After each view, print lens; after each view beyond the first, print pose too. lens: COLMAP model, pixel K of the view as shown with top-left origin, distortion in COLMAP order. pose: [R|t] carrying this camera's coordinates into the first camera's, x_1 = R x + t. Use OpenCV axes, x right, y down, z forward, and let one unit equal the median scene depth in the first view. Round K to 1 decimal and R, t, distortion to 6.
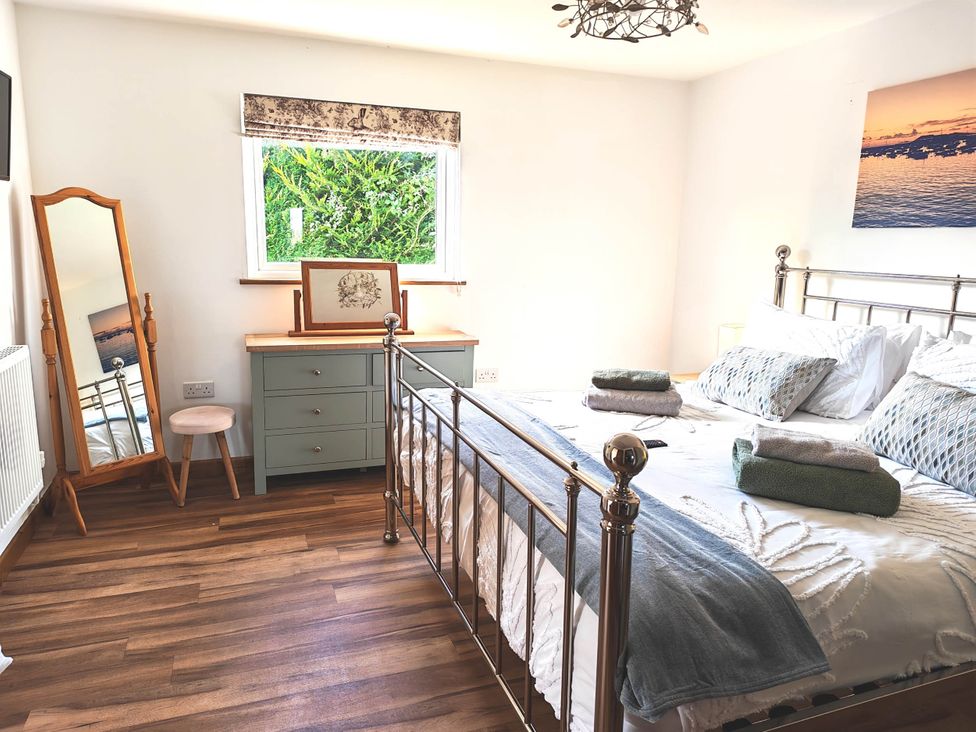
lens RADIAL K [[679.4, 0, 494.2], [0, 679.4, 367.0], [0, 0, 1]] dist [0.040676, -0.039176]
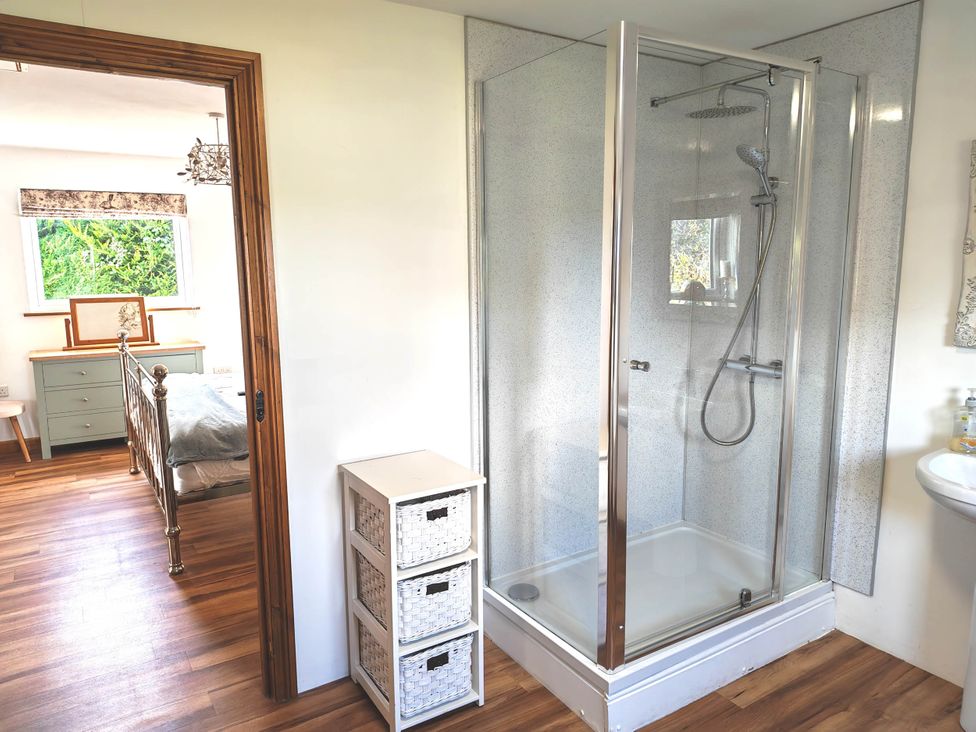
lens RADIAL K [[679.4, 0, 489.1], [0, 679.4, 363.3], [0, 0, 1]] dist [0.040676, -0.039176]
pose [[0.977477, -0.062016, 0.201724, 0.283074], [0.067473, 0.997515, -0.020284, 0.071476], [-0.199964, 0.033438, 0.979232, -0.600740]]
